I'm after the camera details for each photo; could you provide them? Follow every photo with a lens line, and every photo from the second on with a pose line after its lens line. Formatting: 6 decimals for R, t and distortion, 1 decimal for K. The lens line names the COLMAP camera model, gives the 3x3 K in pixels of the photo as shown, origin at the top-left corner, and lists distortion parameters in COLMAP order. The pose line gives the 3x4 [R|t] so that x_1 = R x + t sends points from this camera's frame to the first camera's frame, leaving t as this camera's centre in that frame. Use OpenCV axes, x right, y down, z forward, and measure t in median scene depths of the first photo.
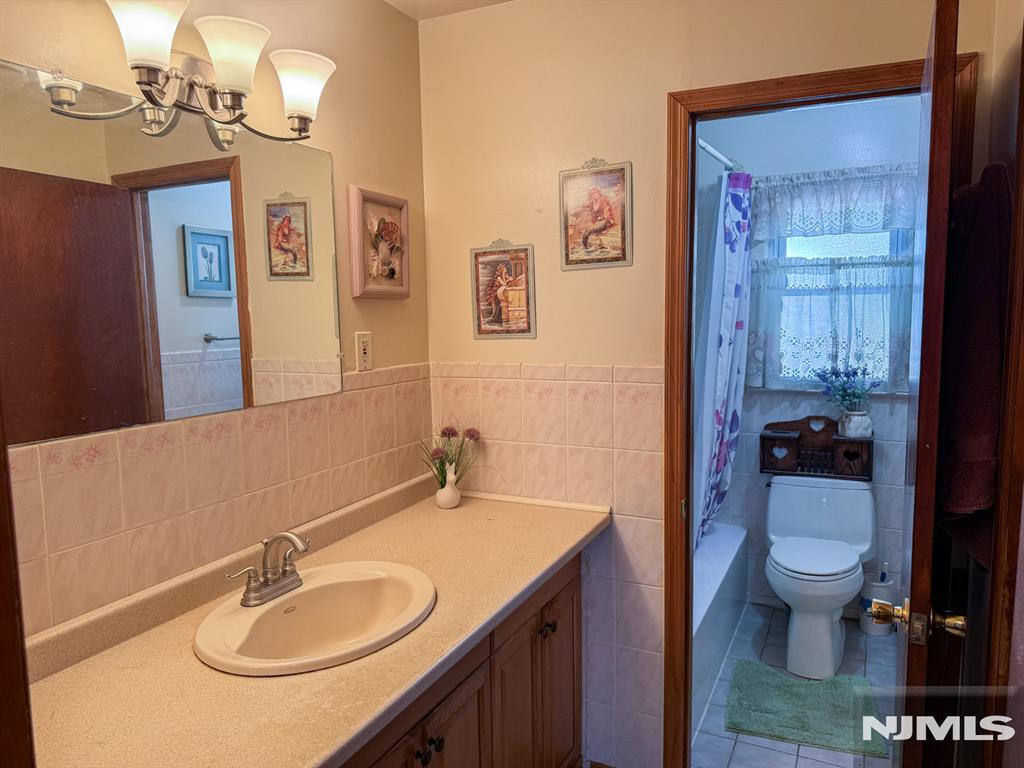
lens RADIAL K [[732.3, 0, 509.3], [0, 732.3, 388.2], [0, 0, 1]] dist [0.162969, -0.301971]
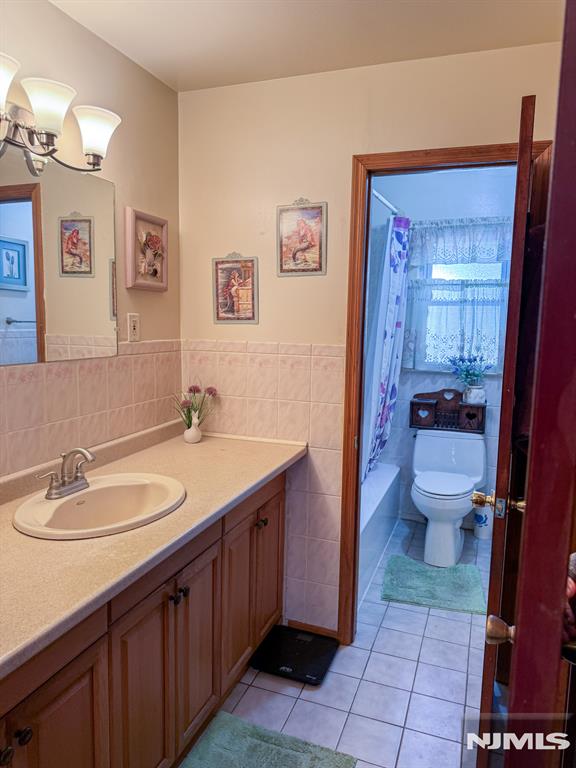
lens RADIAL K [[549.3, 0, 285.6], [0, 549.3, 384.3], [0, 0, 1]] dist [0.162969, -0.301971]
pose [[0.995245, 0.023577, 0.094506, -0.008468], [-0.024646, 0.999645, 0.010160, 0.035271], [-0.094233, -0.012441, 0.995472, -0.063795]]
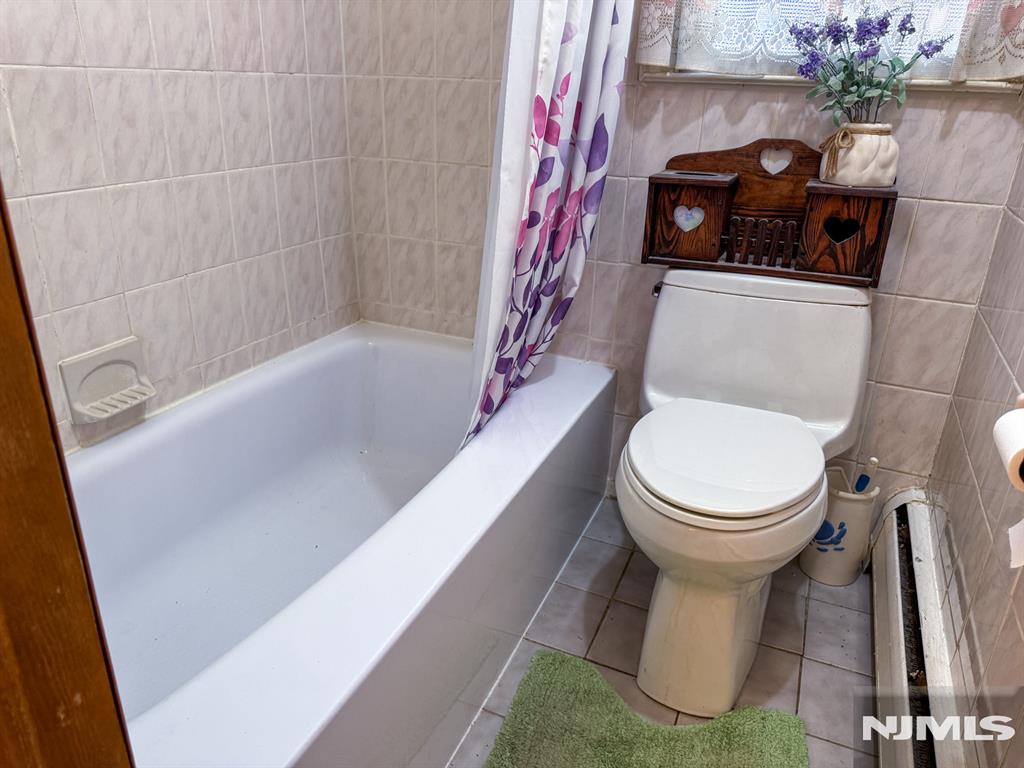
lens RADIAL K [[728.8, 0, 510.0], [0, 728.8, 383.3], [0, 0, 1]] dist [0.007500, 0.003396]
pose [[0.998500, 0.025664, 0.048362, 0.331747], [-0.038367, 0.958149, 0.283686, 0.085520], [-0.039058, -0.285116, 0.957697, 0.772958]]
